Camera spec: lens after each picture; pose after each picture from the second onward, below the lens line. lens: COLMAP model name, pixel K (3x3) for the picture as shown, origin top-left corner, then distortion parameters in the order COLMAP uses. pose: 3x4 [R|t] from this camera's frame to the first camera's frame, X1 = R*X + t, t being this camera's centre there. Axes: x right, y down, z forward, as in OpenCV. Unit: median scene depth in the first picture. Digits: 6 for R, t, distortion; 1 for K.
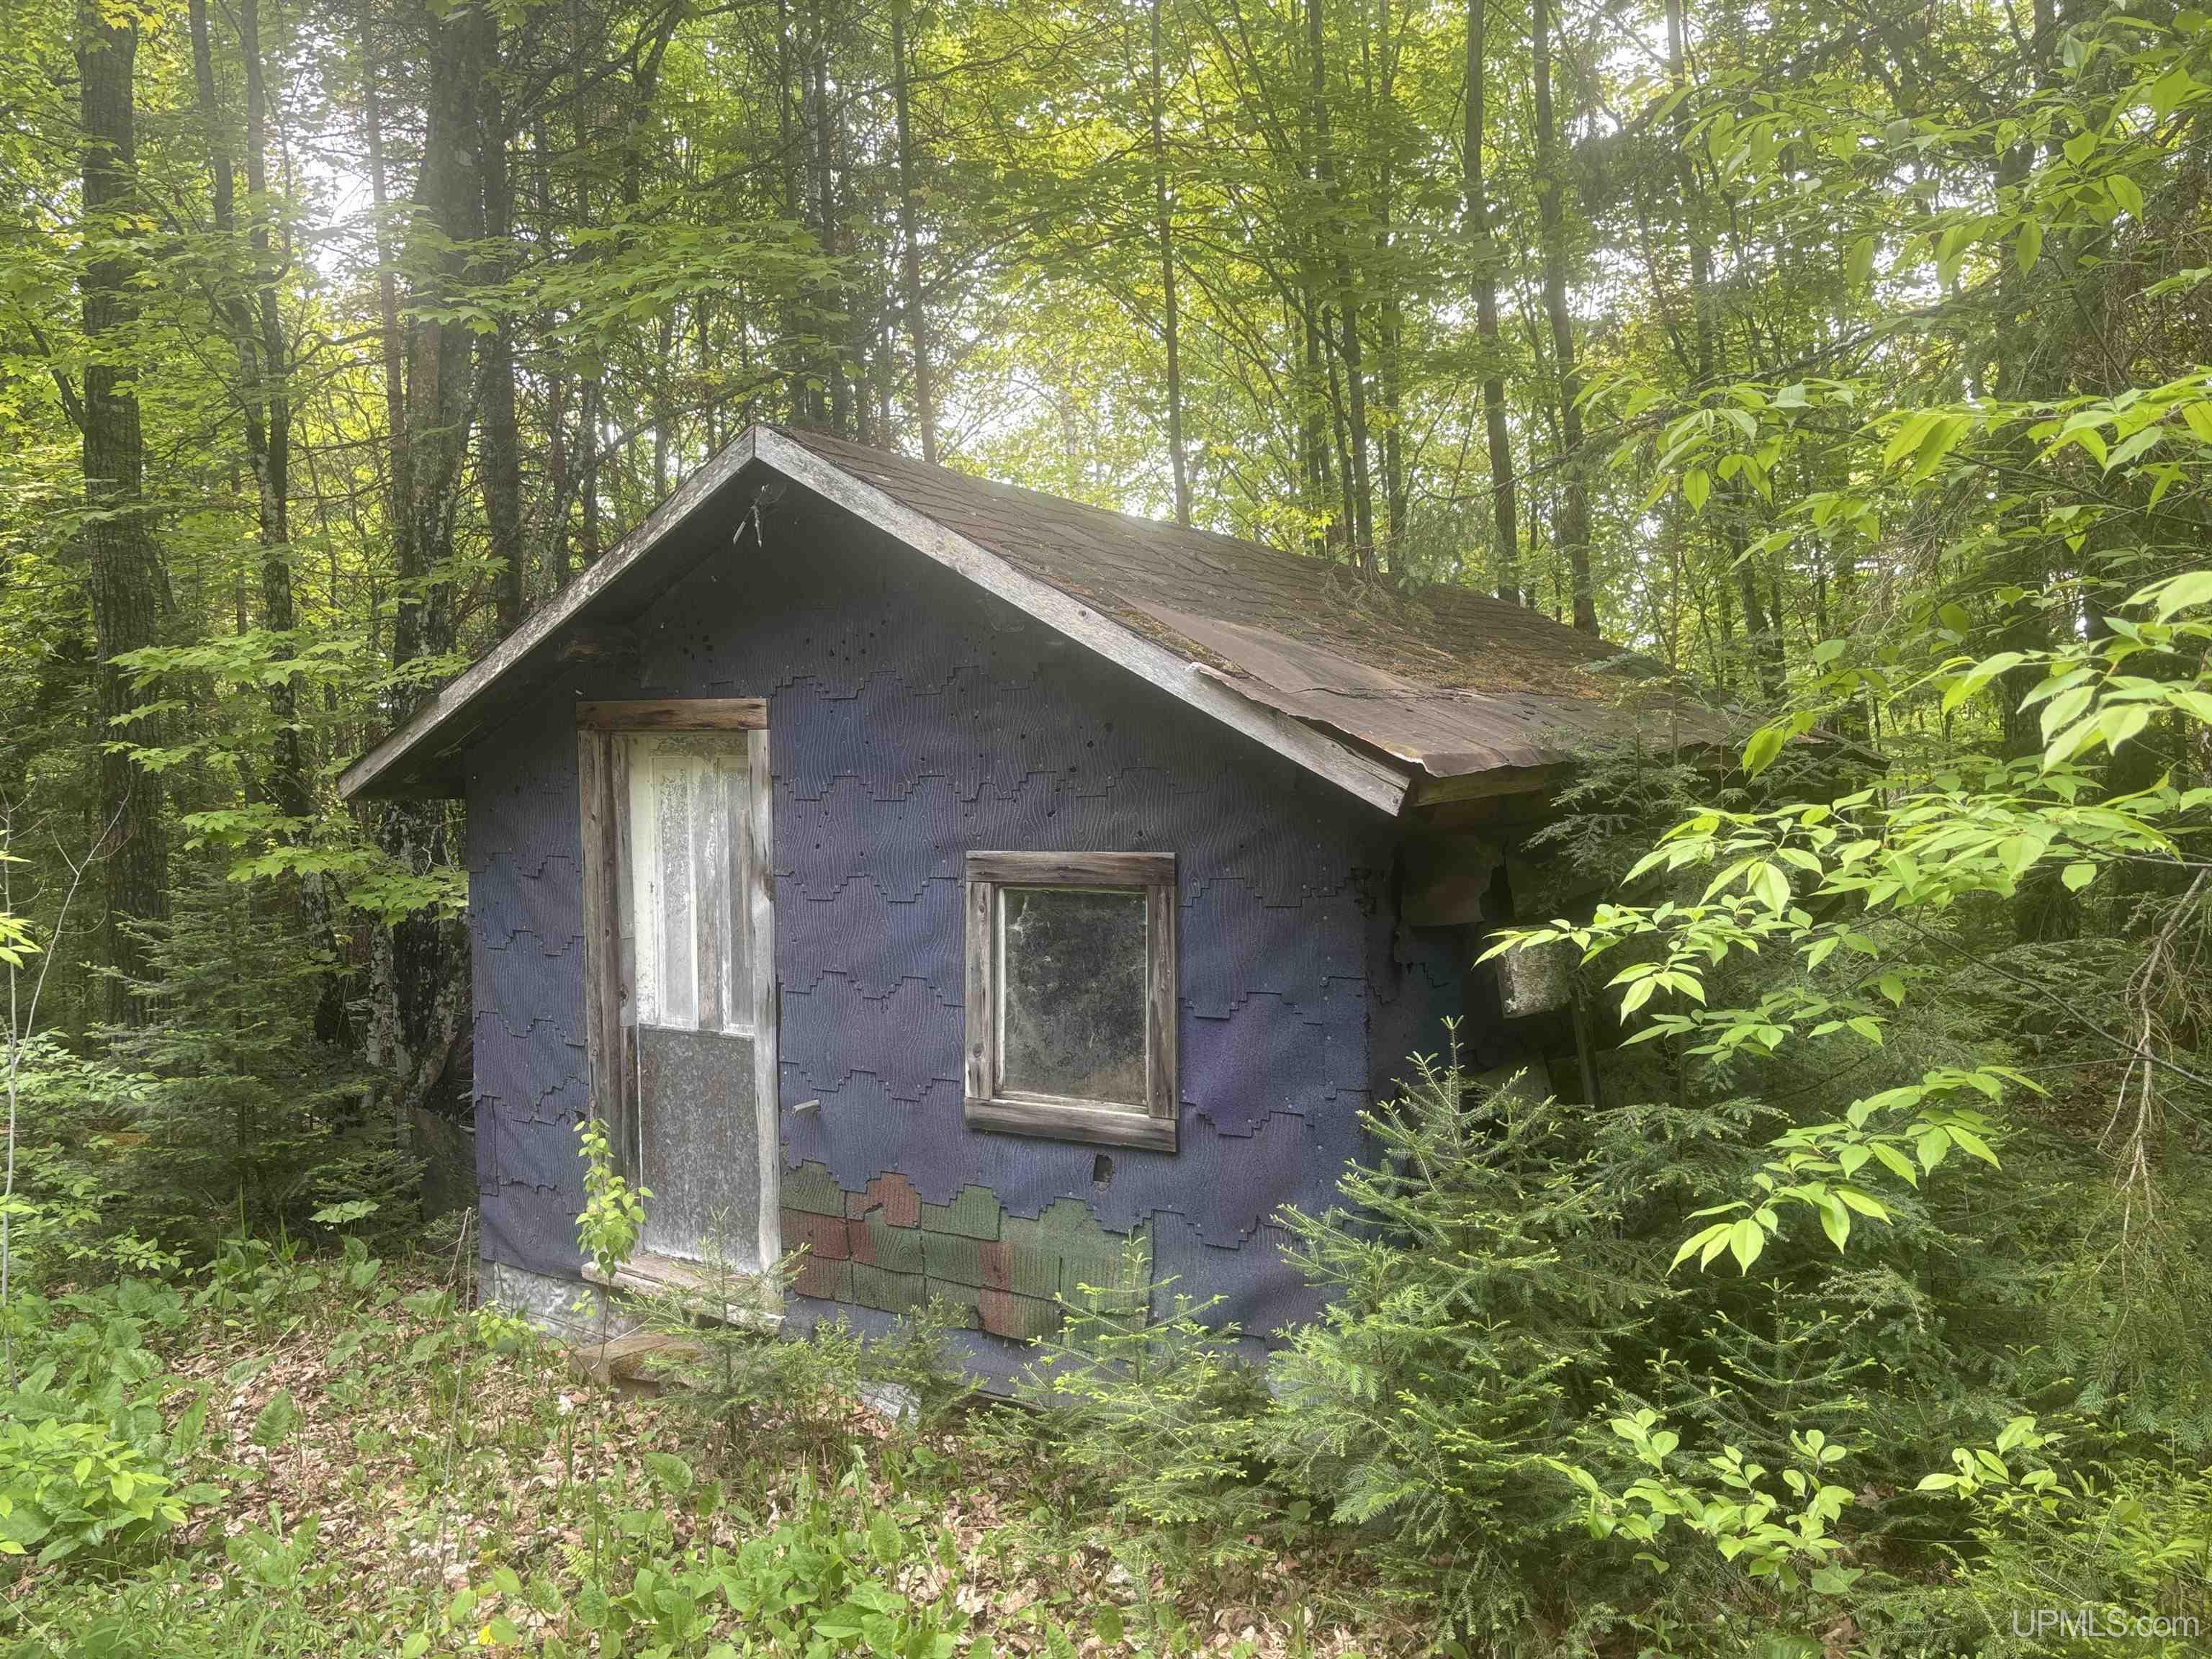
lens RADIAL K [[1643.1, 0, 1106.0], [0, 1643.1, 829.5], [0, 0, 1]] dist [0.102518, -0.209061]
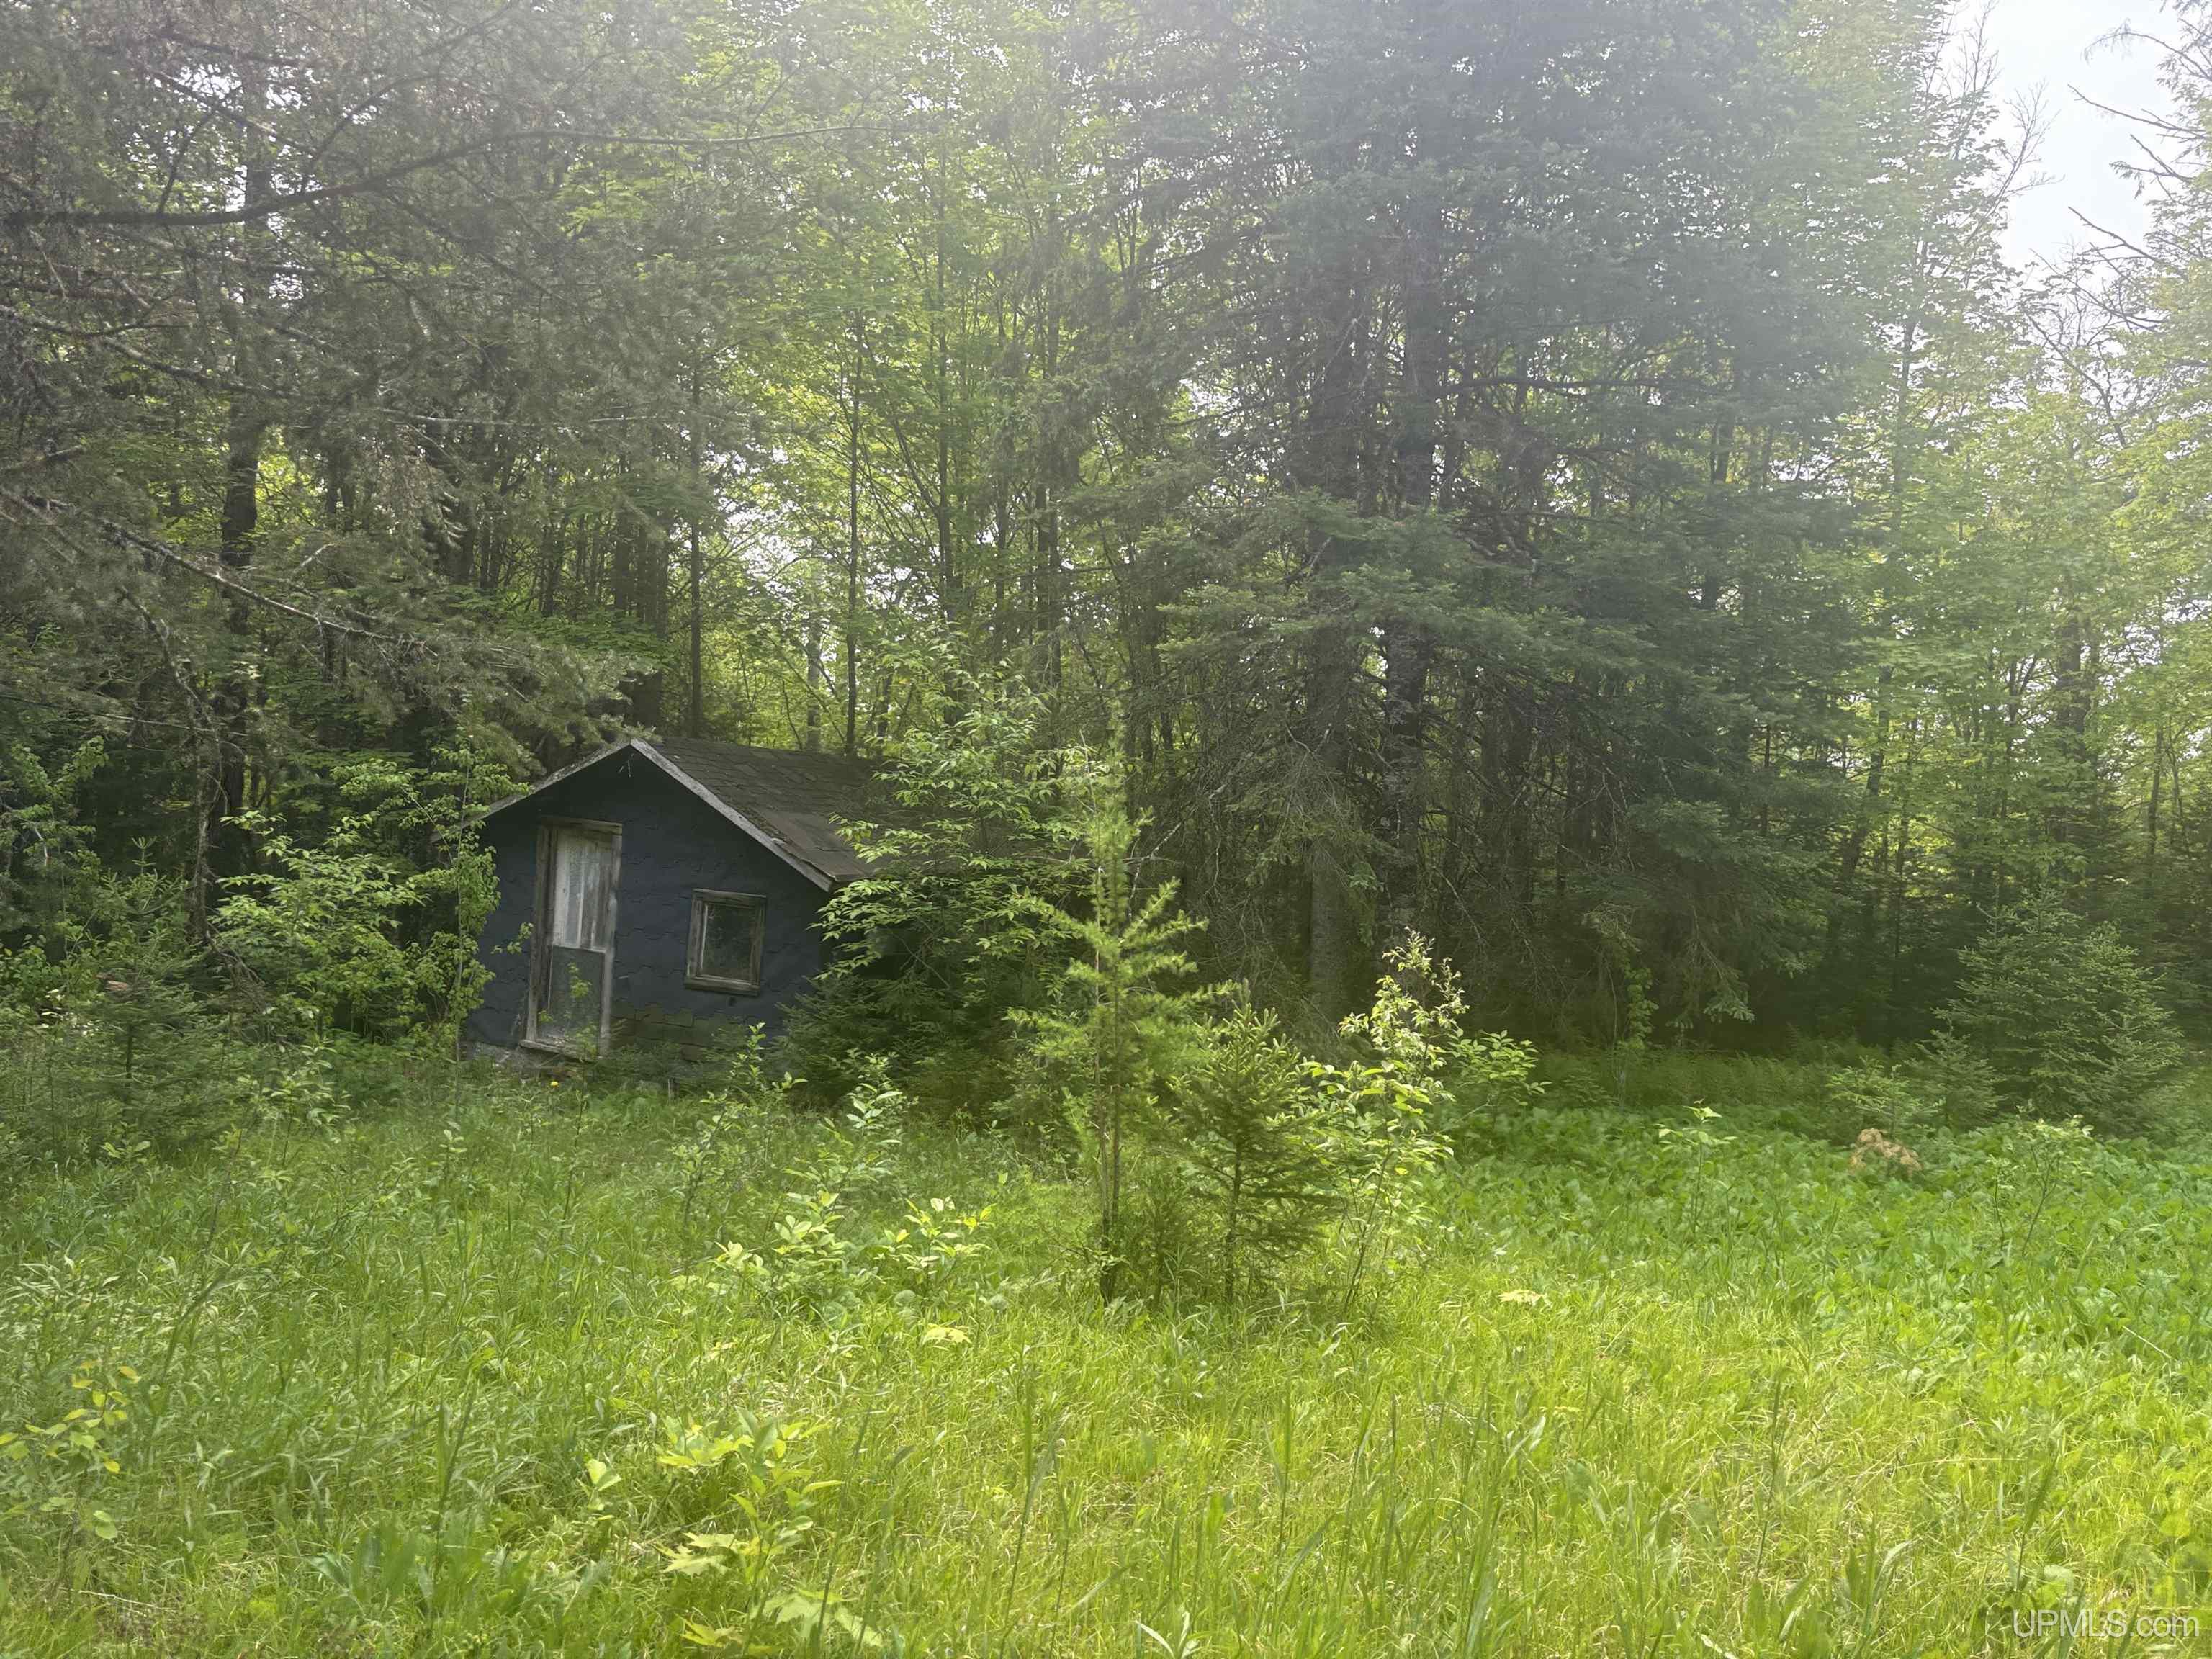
lens RADIAL K [[1643.1, 0, 1106.0], [0, 1643.1, 829.5], [0, 0, 1]] dist [0.102518, -0.209061]
pose [[0.985401, 0.085902, 0.146989, 0.166286], [-0.084902, 0.996304, -0.013076, -0.100653], [-0.147569, 0.000405, 0.989052, -1.721565]]
